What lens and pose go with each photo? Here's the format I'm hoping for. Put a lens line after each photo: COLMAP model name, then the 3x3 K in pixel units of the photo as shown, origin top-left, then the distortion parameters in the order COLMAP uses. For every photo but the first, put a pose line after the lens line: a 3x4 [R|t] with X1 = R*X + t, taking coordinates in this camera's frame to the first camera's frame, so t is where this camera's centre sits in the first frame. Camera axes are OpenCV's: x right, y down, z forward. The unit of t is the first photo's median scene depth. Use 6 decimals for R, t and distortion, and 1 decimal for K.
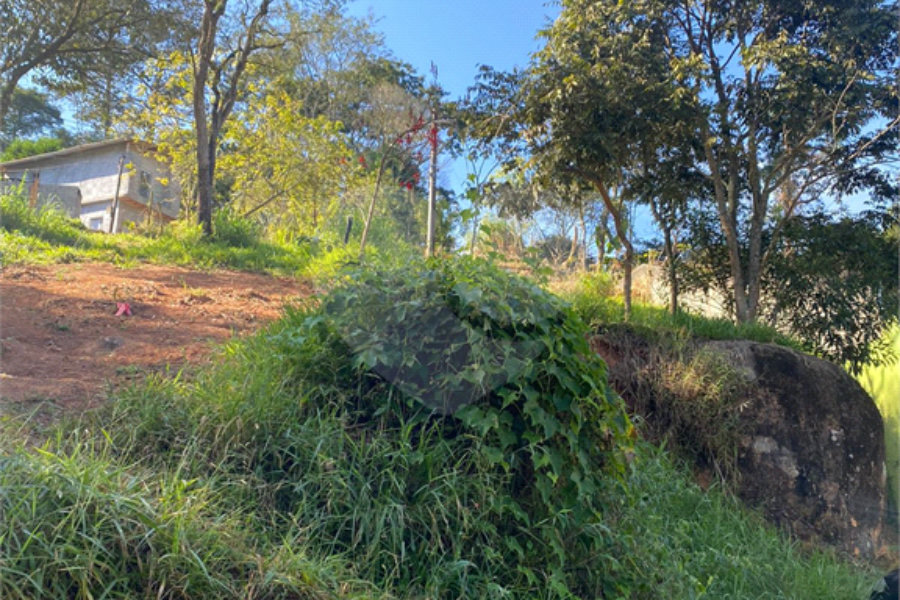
lens RADIAL K [[954.9, 0, 454.4], [0, 954.9, 304.3], [0, 0, 1]] dist [0.022409, 0.000000]
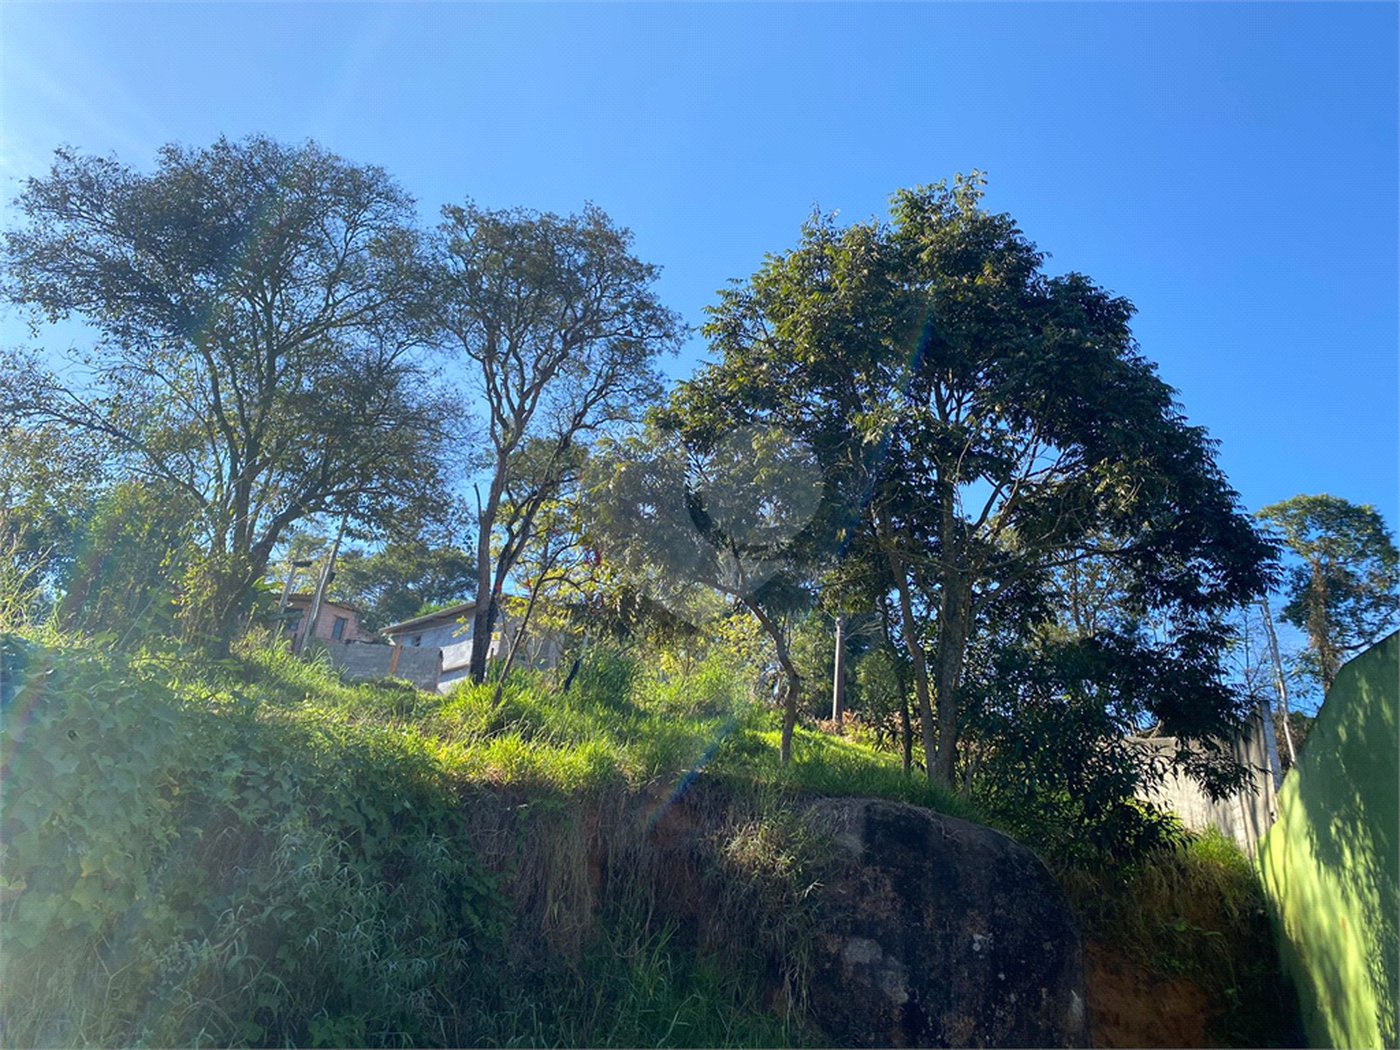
lens RADIAL K [[1109.6, 0, 709.7], [0, 1109.6, 512.1], [0, 0, 1]] dist [0.044110, -0.040532]
pose [[0.962779, -0.057781, -0.264043, 0.431980], [-0.010371, 0.968268, -0.249700, 0.040481], [0.270092, 0.243144, 0.931628, 0.134793]]
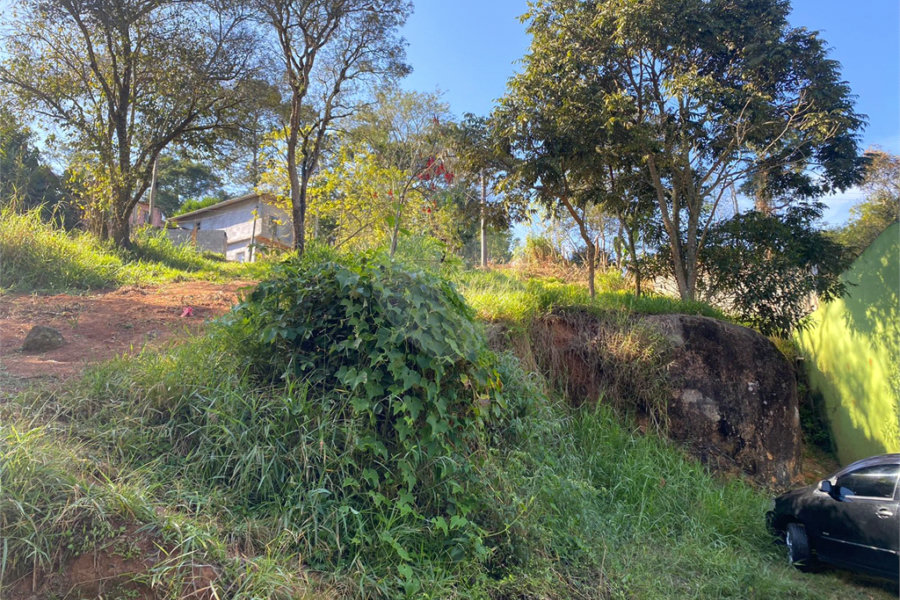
lens RADIAL K [[714.9, 0, 454.1], [0, 714.9, 302.6], [0, 0, 1]] dist [0.027731, -0.019123]
pose [[0.993193, -0.050041, -0.105187, 0.115664], [0.049479, 0.998744, -0.007949, 0.016231], [0.105452, 0.002690, 0.994421, 0.033198]]
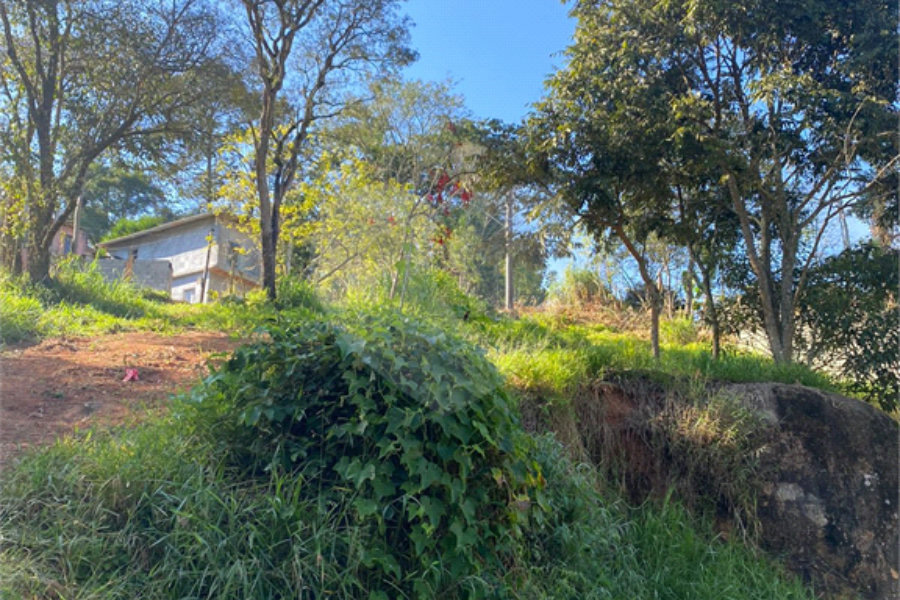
lens RADIAL K [[954.9, 0, 447.6], [0, 954.9, 303.5], [0, 0, 1]] dist [0.022409, 0.000000]
pose [[0.991205, -0.048688, -0.123054, 0.110321], [0.041287, 0.997222, -0.062003, 0.005409], [0.125731, 0.056377, 0.990461, 0.007275]]
